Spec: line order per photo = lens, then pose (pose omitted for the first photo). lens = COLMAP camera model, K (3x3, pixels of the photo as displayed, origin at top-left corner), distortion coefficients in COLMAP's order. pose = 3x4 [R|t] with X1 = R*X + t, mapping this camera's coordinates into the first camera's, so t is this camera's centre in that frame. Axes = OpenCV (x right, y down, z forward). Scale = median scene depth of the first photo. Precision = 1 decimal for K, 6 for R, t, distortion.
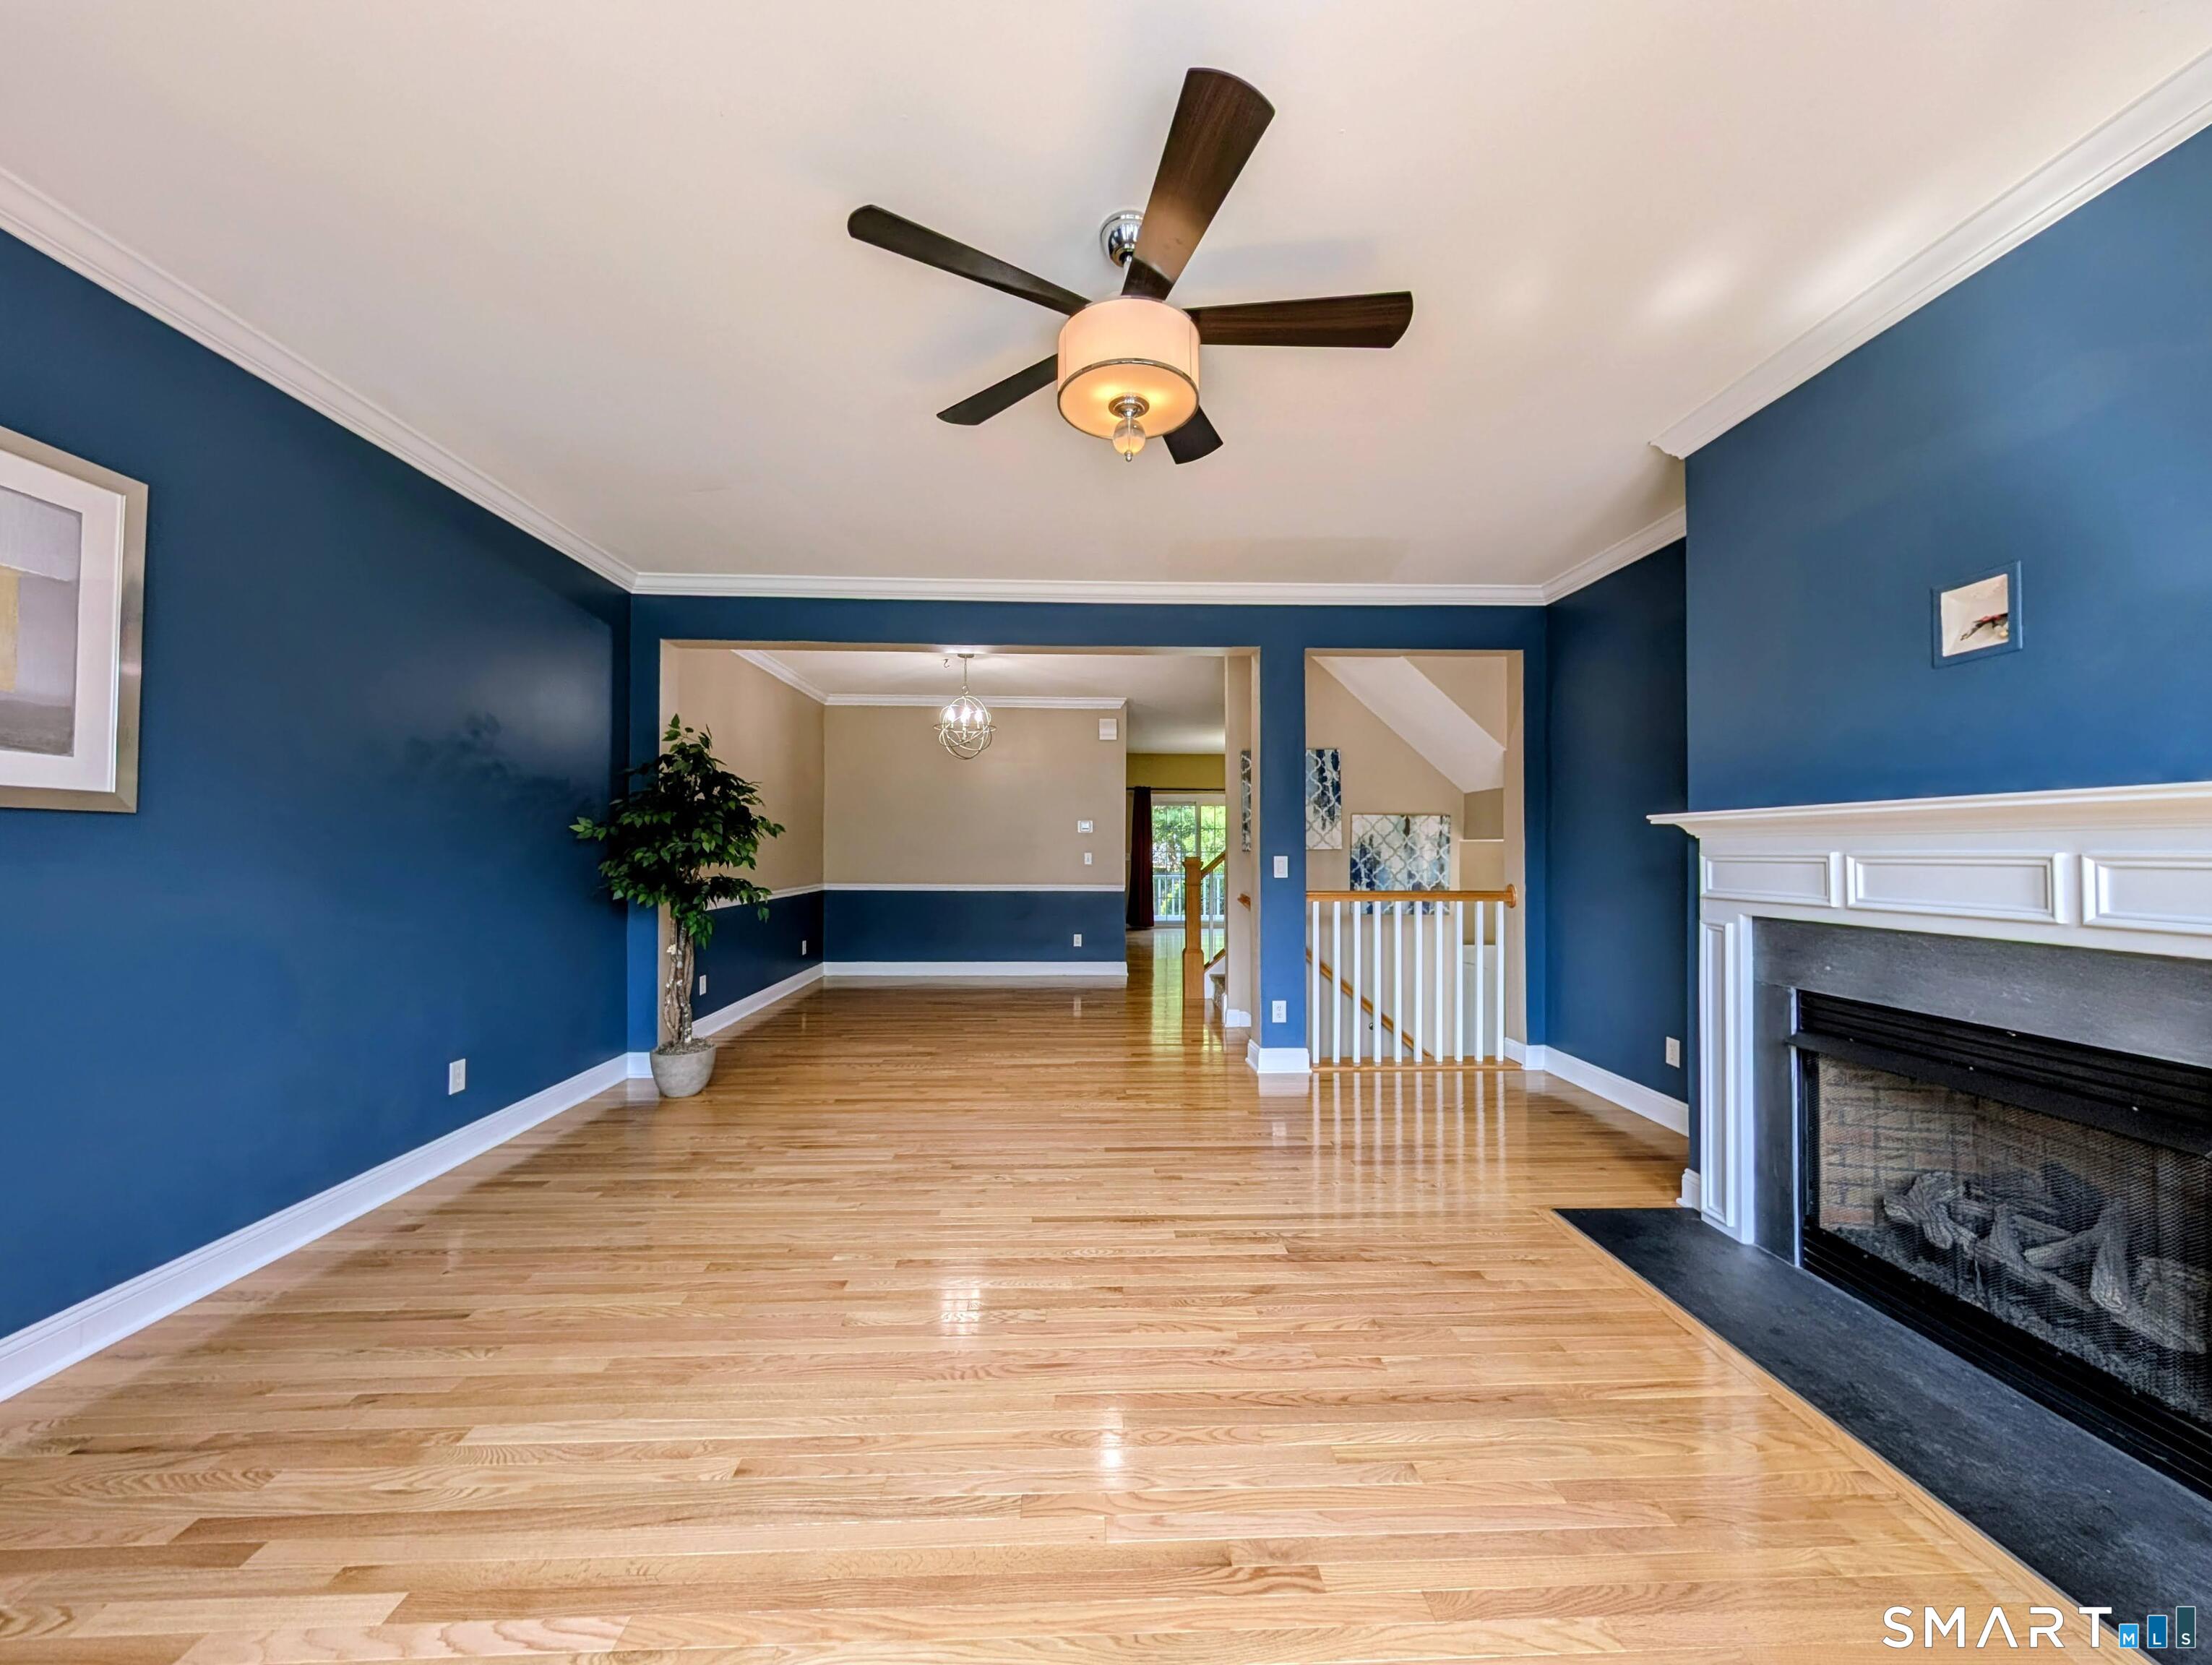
lens RADIAL K [[803.2, 0, 1109.3], [0, 803.2, 838.3], [0, 0, 1]] dist [-0.000979, 0.000071]
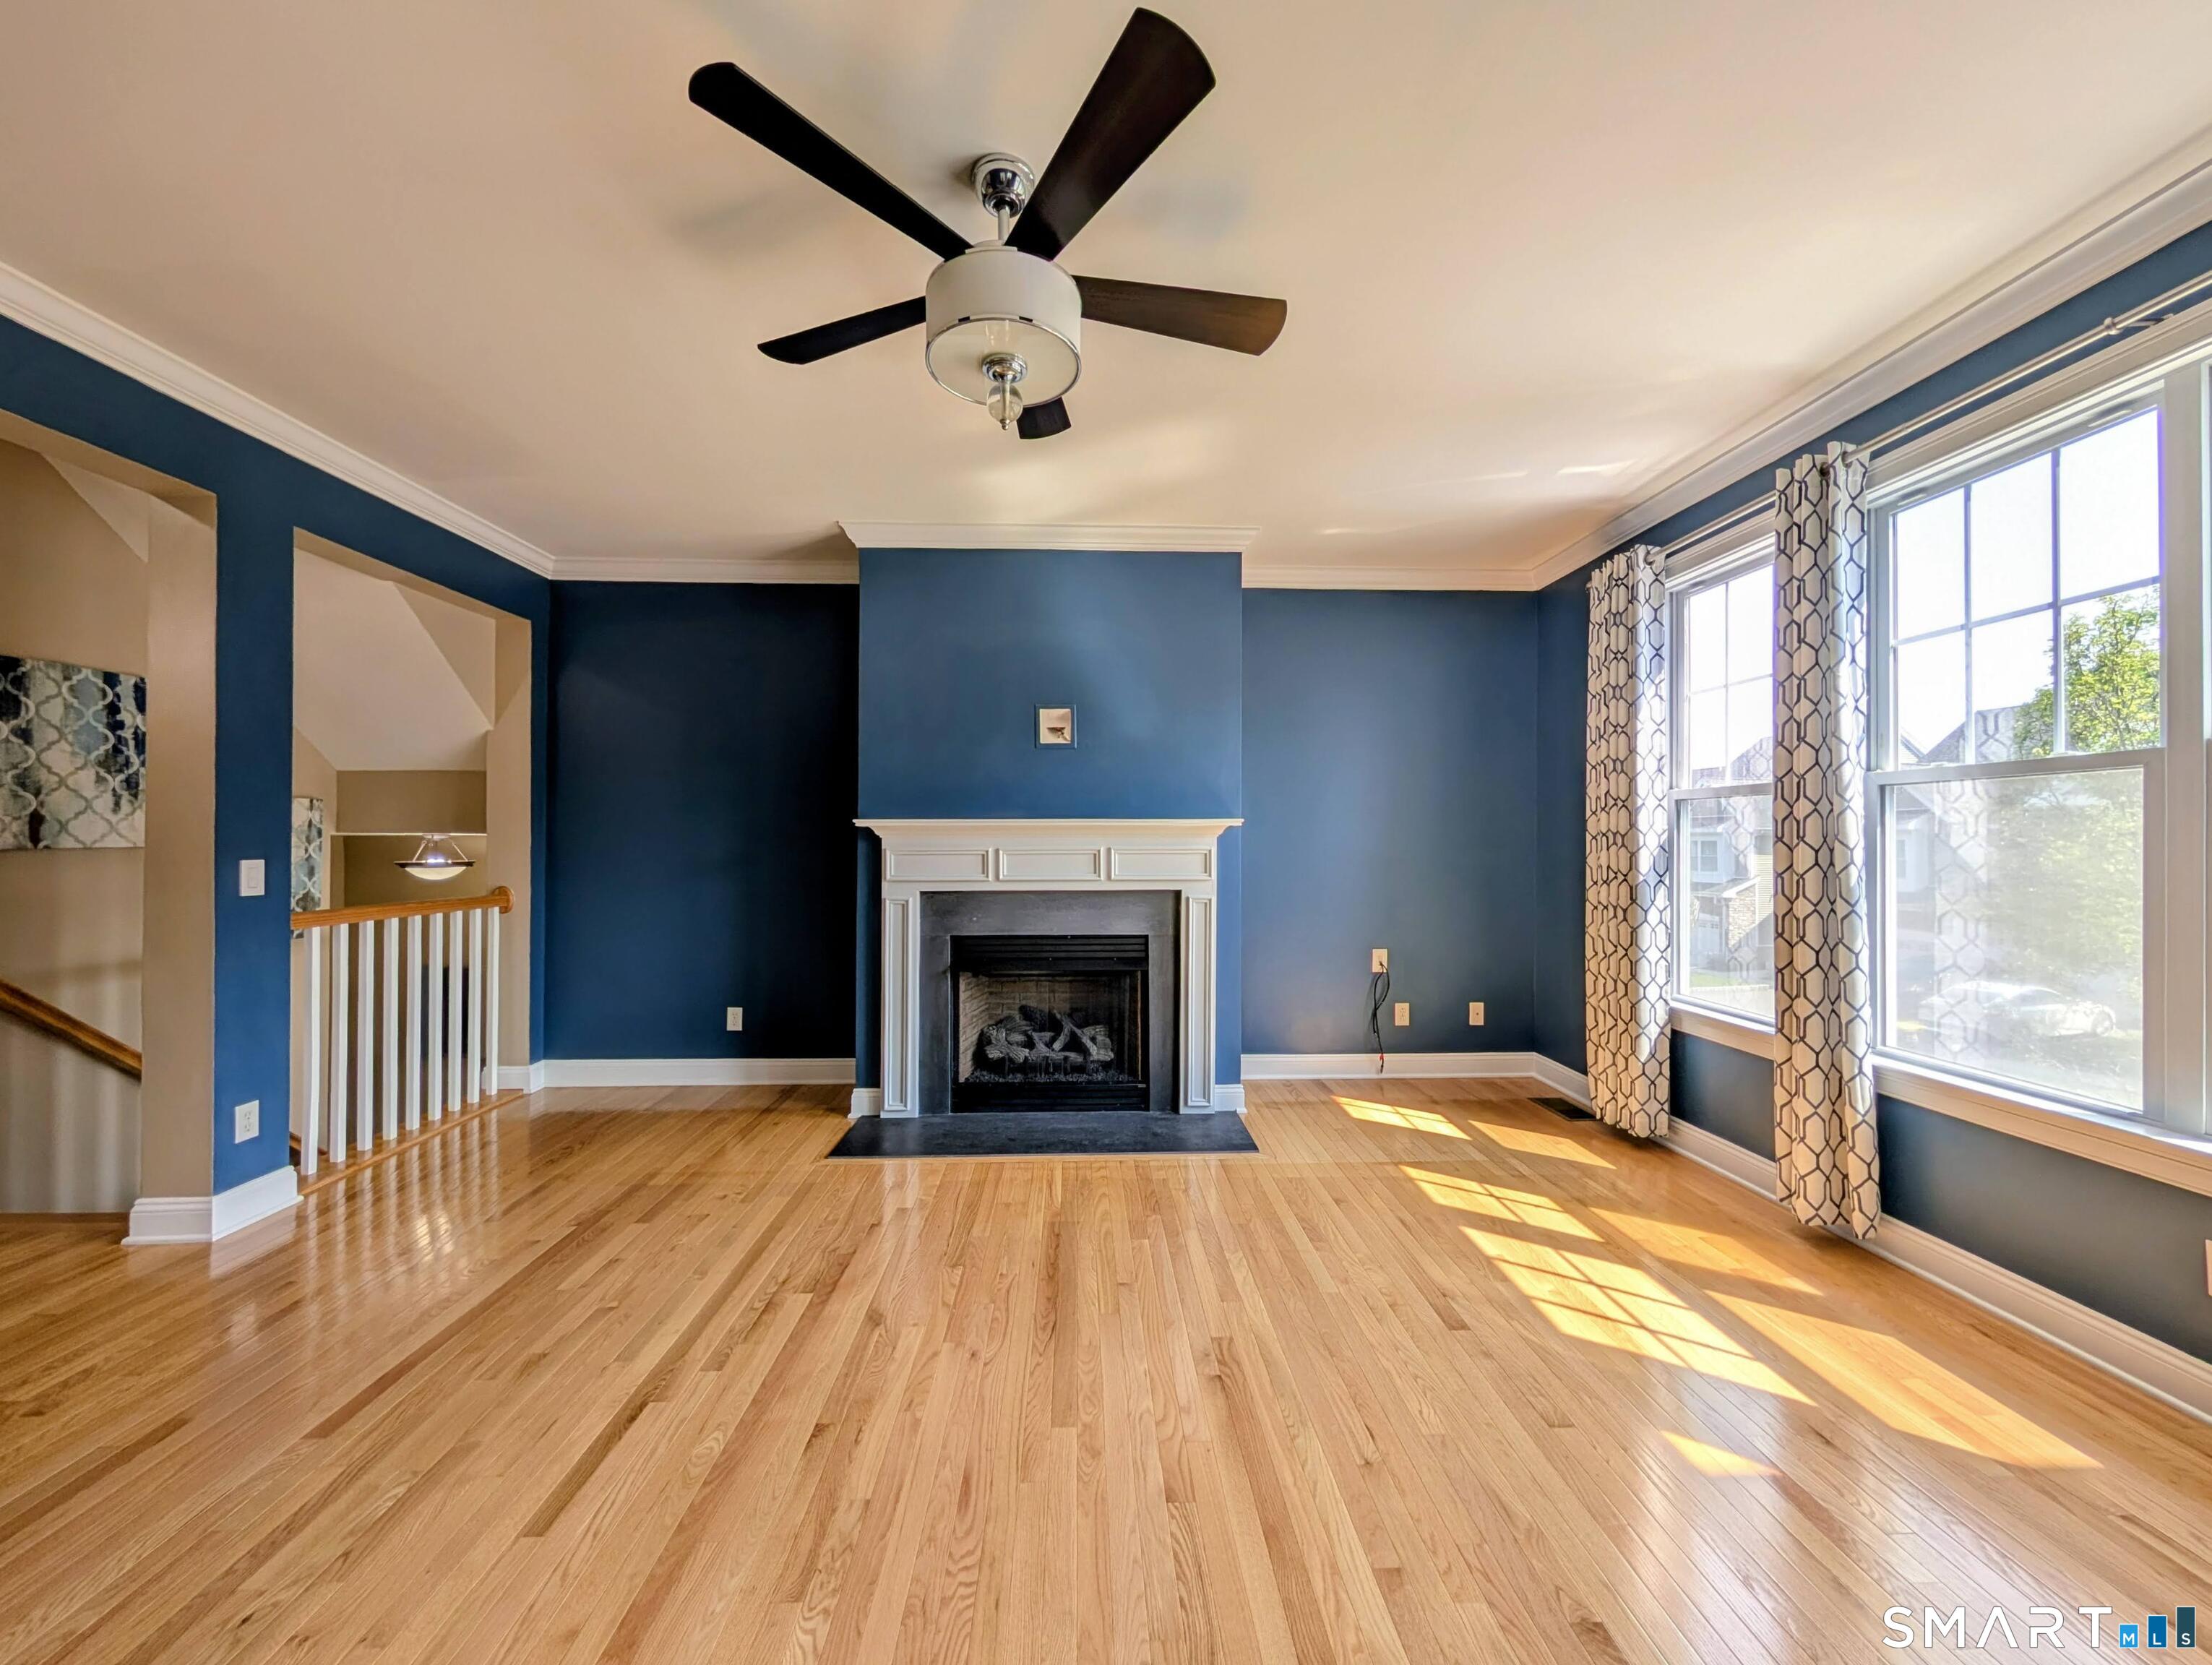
lens RADIAL K [[803.2, 0, 1109.3], [0, 803.2, 838.3], [0, 0, 1]] dist [-0.000979, 0.000071]
pose [[0.019090, 0.003943, 0.999810, -0.596273], [-0.012605, 0.999914, -0.003703, 0.001155], [-0.999738, -0.012532, 0.019138, 0.572294]]
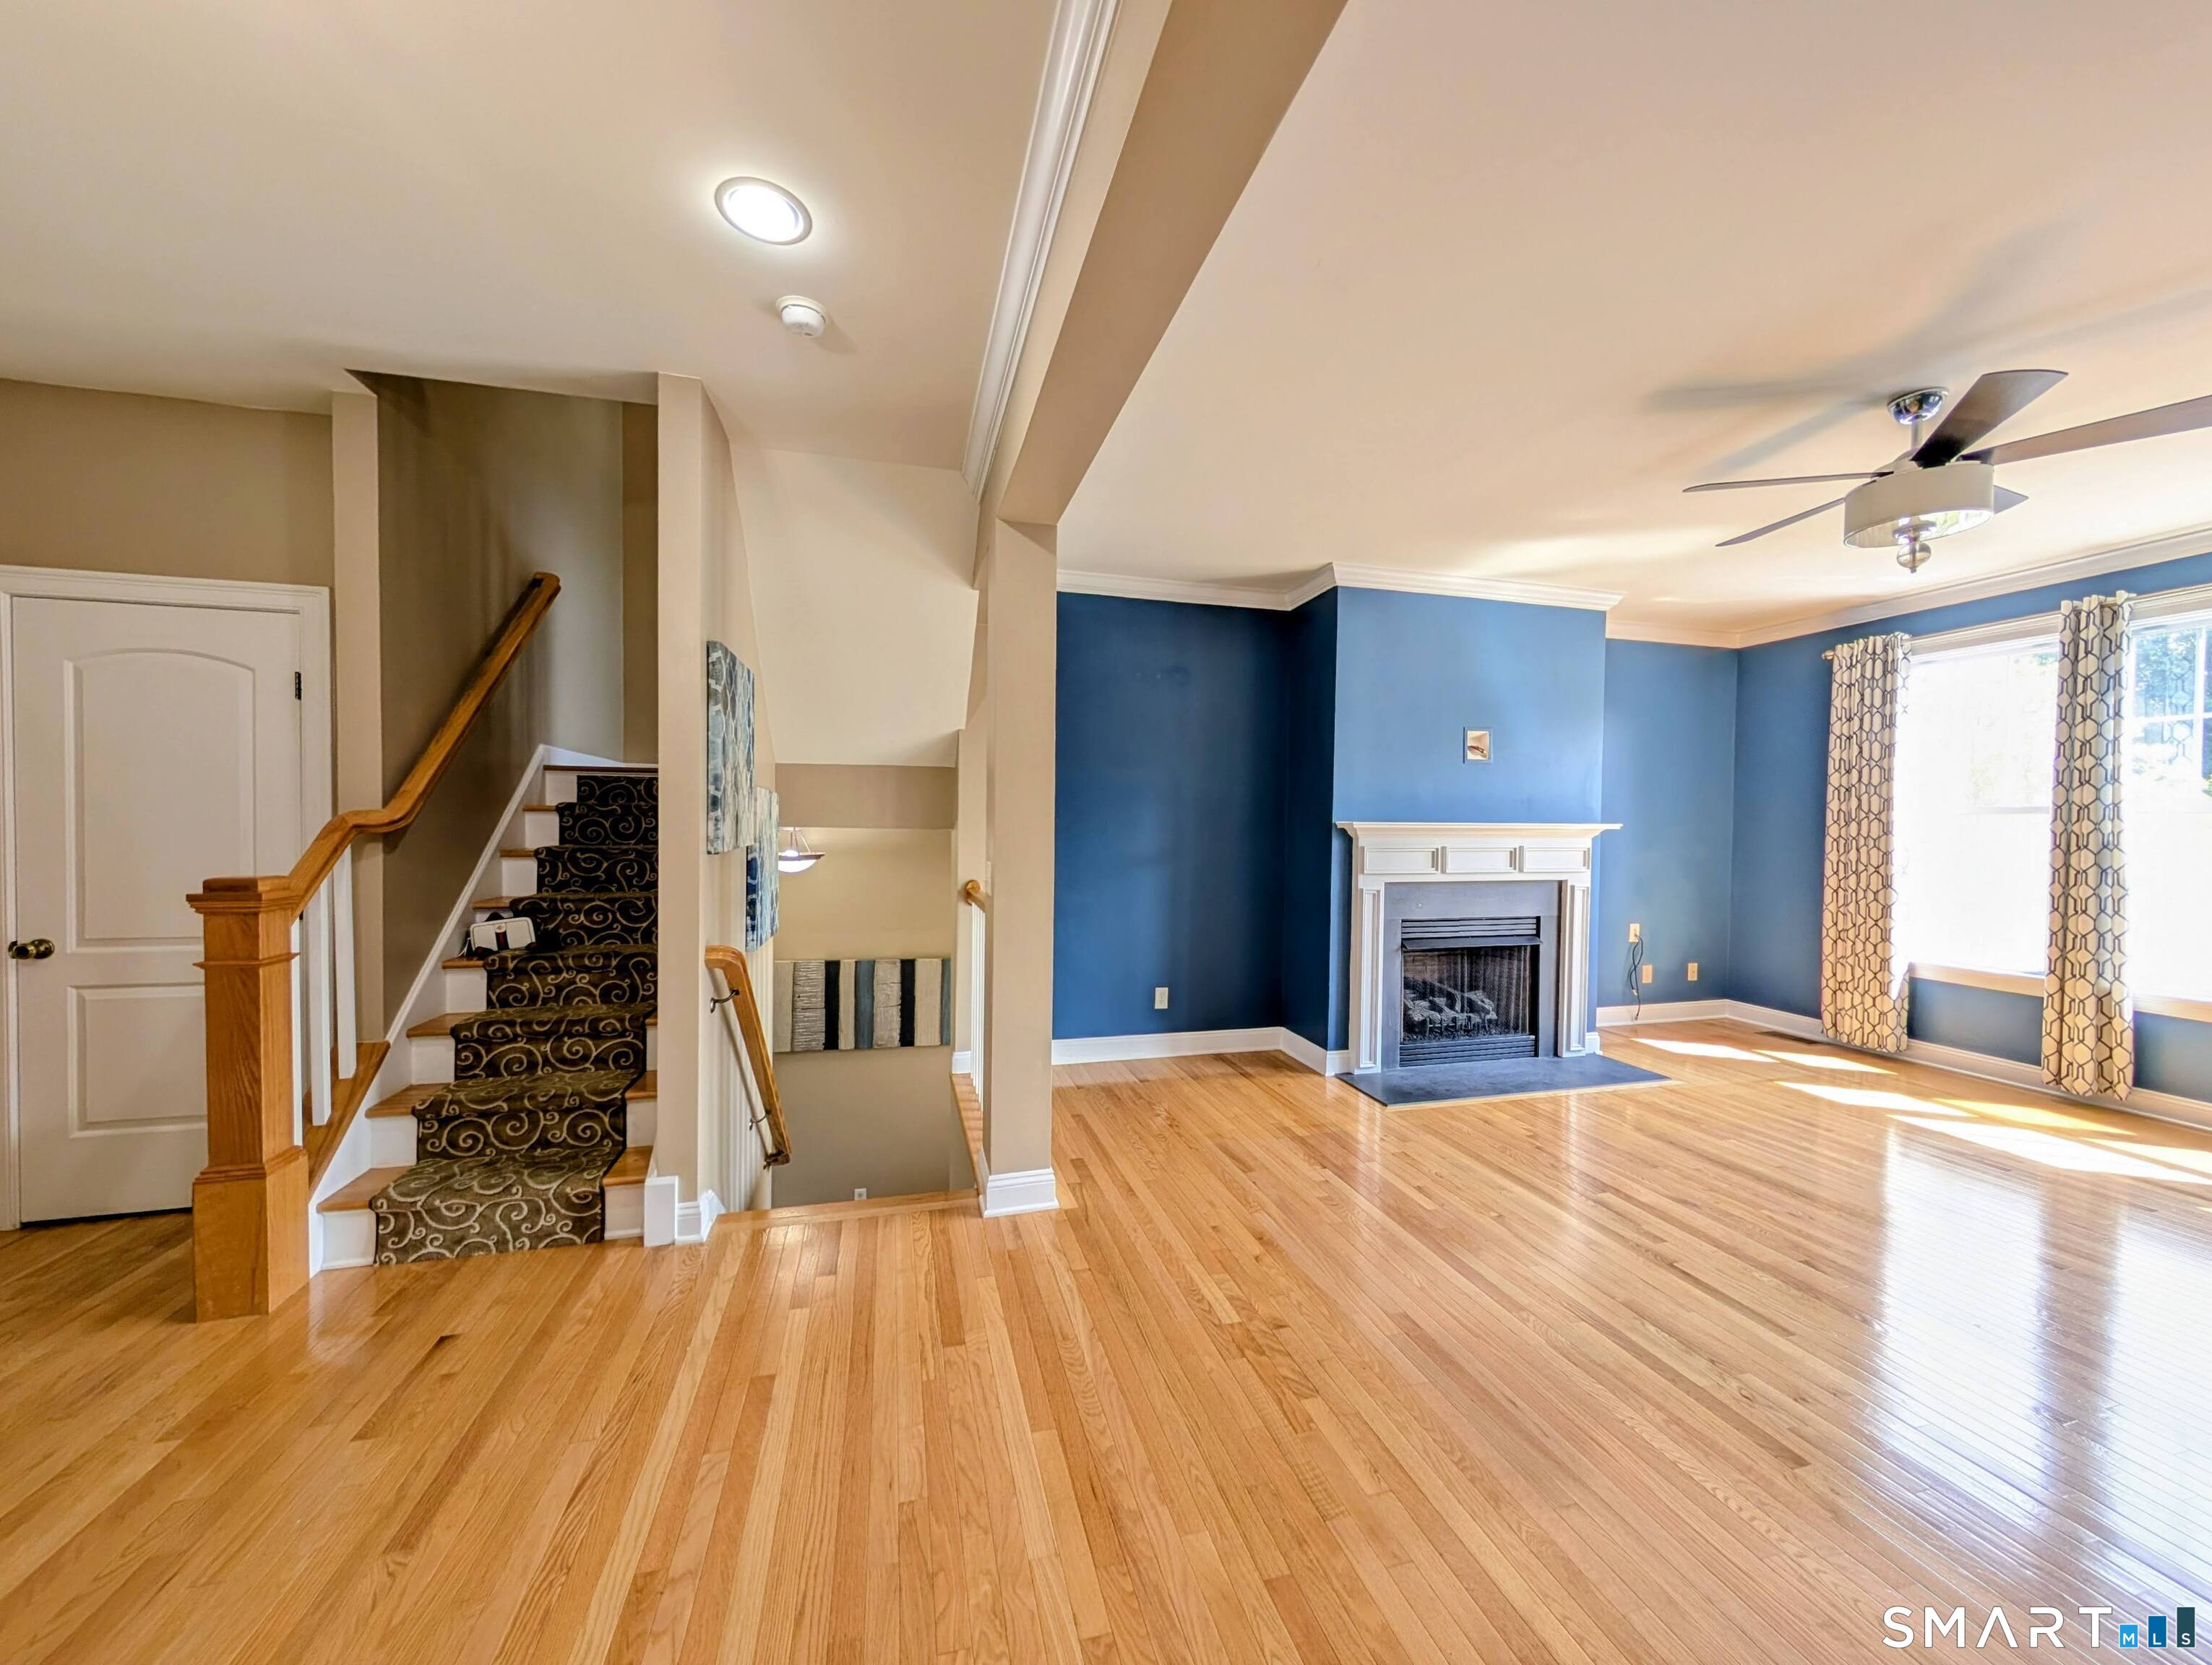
lens RADIAL K [[779.3, 0, 1143.6], [0, 779.3, 838.1], [0, 0, 1]] dist [-0.000519, -0.000003]
pose [[-0.200257, -0.021383, 0.979510, -0.670079], [-0.022558, 0.999597, 0.017210, -0.014058], [-0.979484, -0.018649, -0.200658, 1.680969]]
